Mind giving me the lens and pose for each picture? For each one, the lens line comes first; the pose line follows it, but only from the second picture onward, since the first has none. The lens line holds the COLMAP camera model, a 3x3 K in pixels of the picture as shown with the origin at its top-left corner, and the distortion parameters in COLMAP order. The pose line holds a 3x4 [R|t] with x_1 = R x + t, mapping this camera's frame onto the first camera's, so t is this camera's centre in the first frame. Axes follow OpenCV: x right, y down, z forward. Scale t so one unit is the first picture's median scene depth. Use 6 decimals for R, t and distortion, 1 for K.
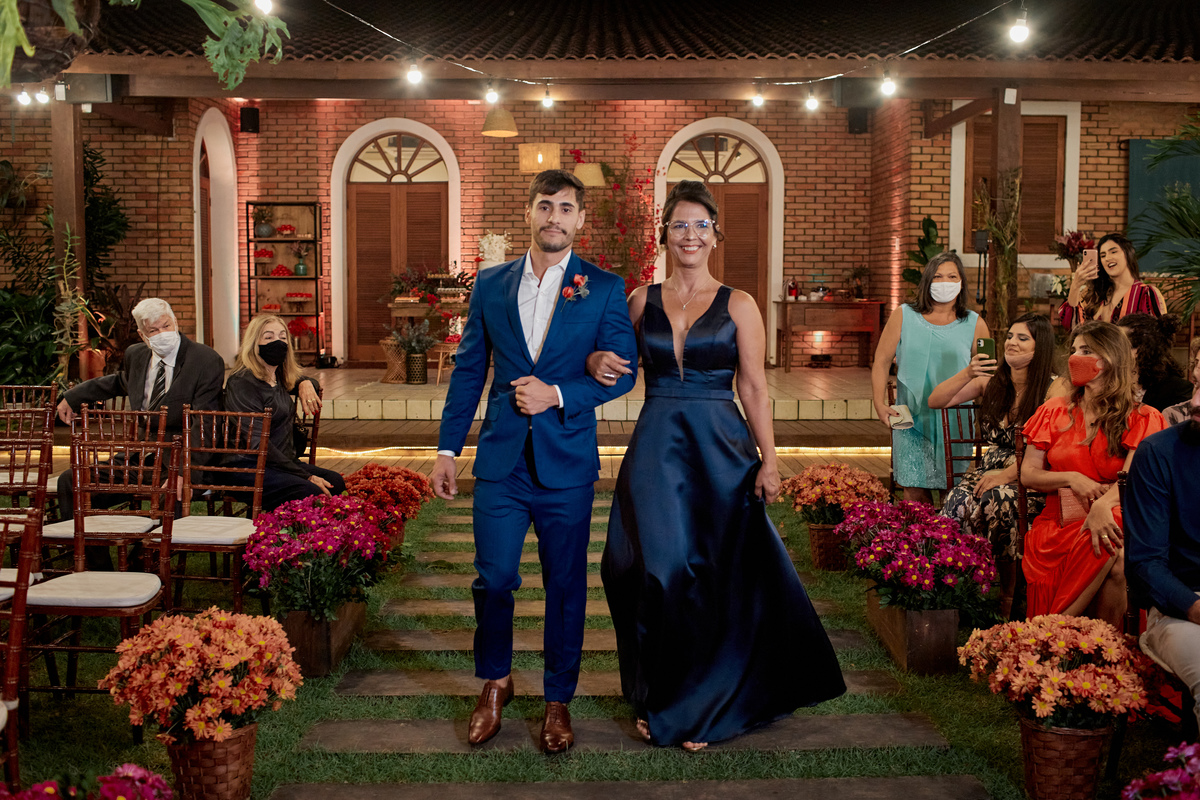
lens RADIAL K [[1219.6, 0, 610.7], [0, 1219.6, 393.8], [0, 0, 1]] dist [-0.117753, 0.179987]
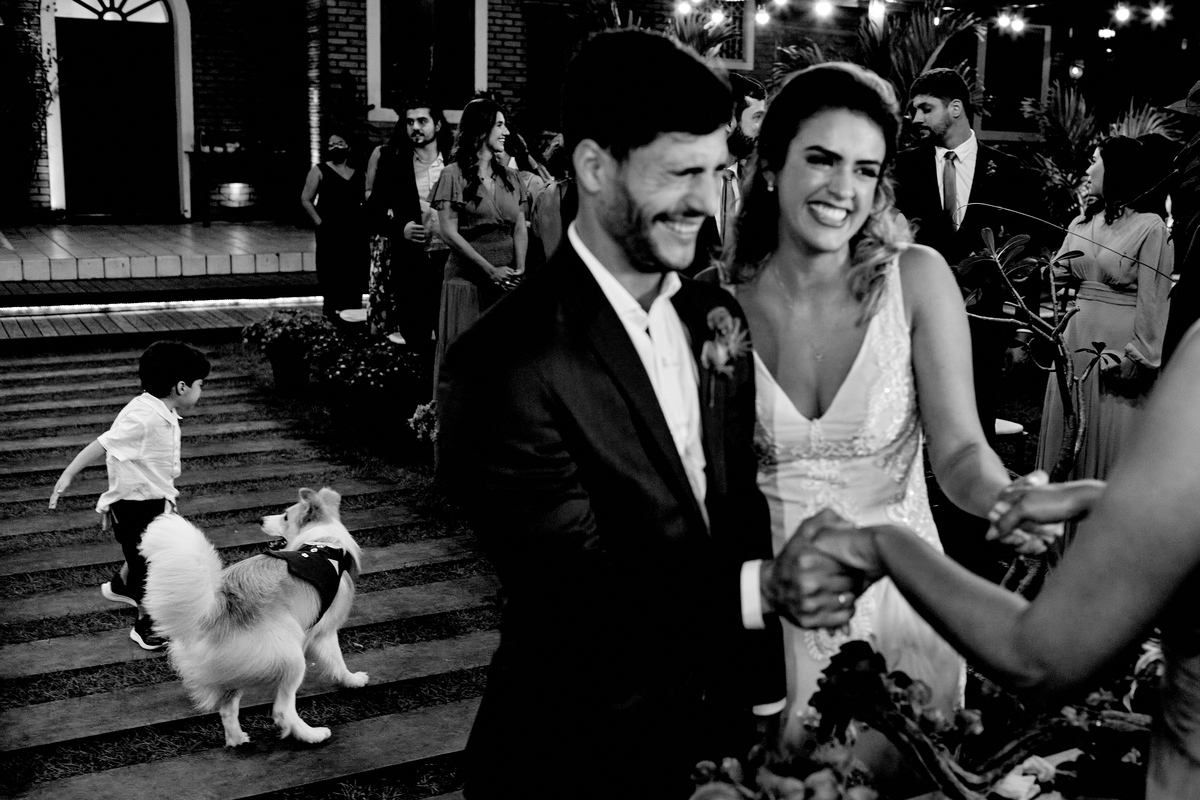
lens RADIAL K [[1389.8, 0, 714.9], [0, 1389.8, 405.0], [0, 0, 1]] dist [-0.095310, 0.134827]
pose [[0.866123, -0.075256, 0.494133, -0.061825], [0.017014, 0.992466, 0.121330, -0.002473], [-0.499542, -0.096679, 0.860878, -0.179266]]
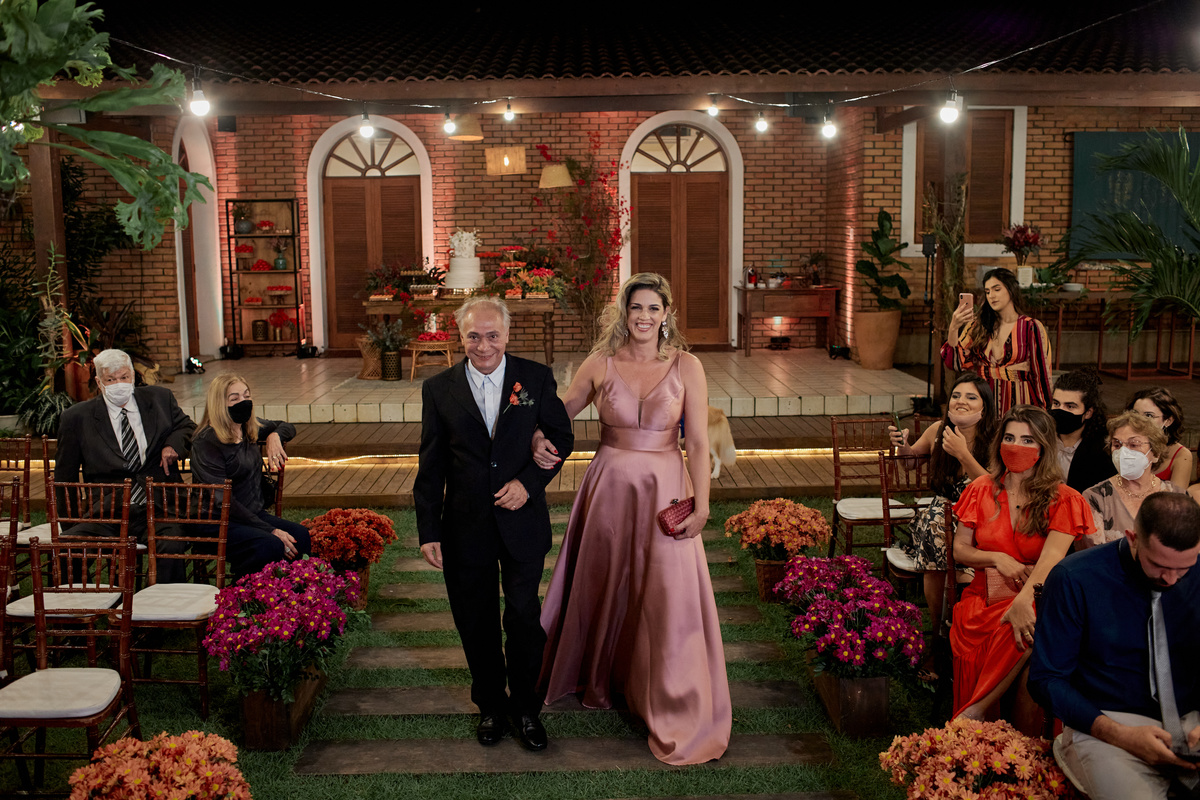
lens RADIAL K [[1156.1, 0, 599.4], [0, 1156.1, 396.7], [0, 0, 1]] dist [-0.112874, 0.158417]
pose [[0.999857, -0.015560, 0.006609, 0.011506], [0.015193, 0.998513, 0.052352, -0.040682], [-0.007414, -0.052244, 0.998607, 0.008130]]
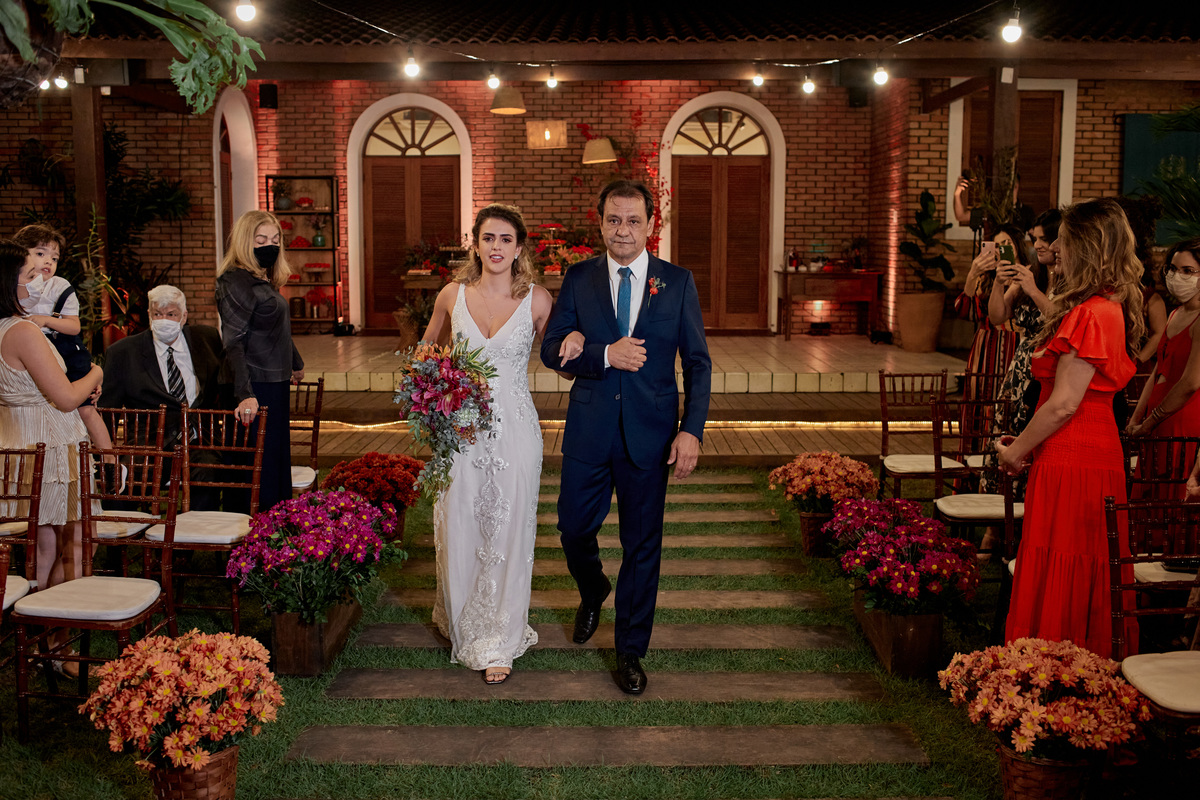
lens RADIAL K [[1156.1, 0, 599.4], [0, 1156.1, 396.7], [0, 0, 1]] dist [-0.112874, 0.158417]
pose [[0.999761, 0.001580, -0.021819, 0.007448], [-0.000590, 0.998971, 0.045339, -0.015578], [0.021868, -0.045316, 0.998733, 0.016497]]
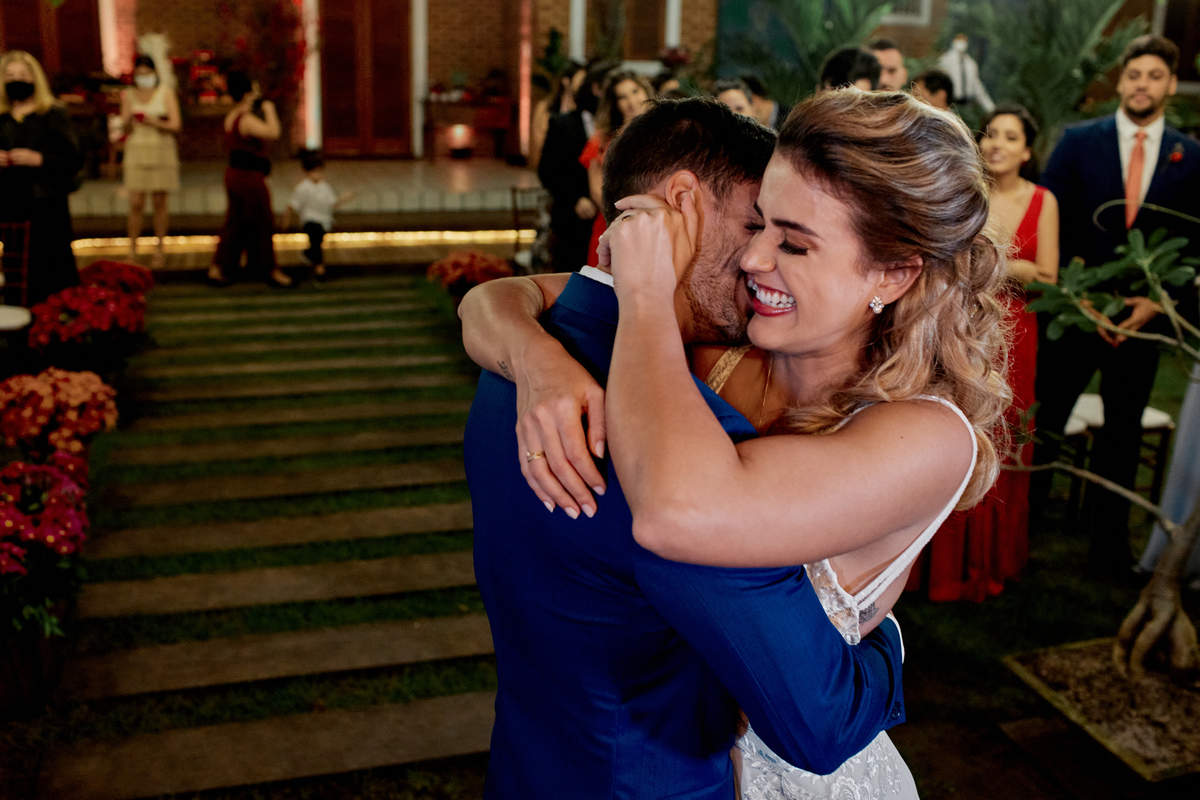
lens RADIAL K [[1197.1, 0, 604.6], [0, 1197.1, 425.4], [0, 0, 1]] dist [-0.124631, 0.184255]
pose [[0.959028, -0.058270, 0.277253, -0.022061], [-0.001286, 0.977715, 0.209934, -0.013701], [-0.283307, -0.201689, 0.937581, -0.136485]]
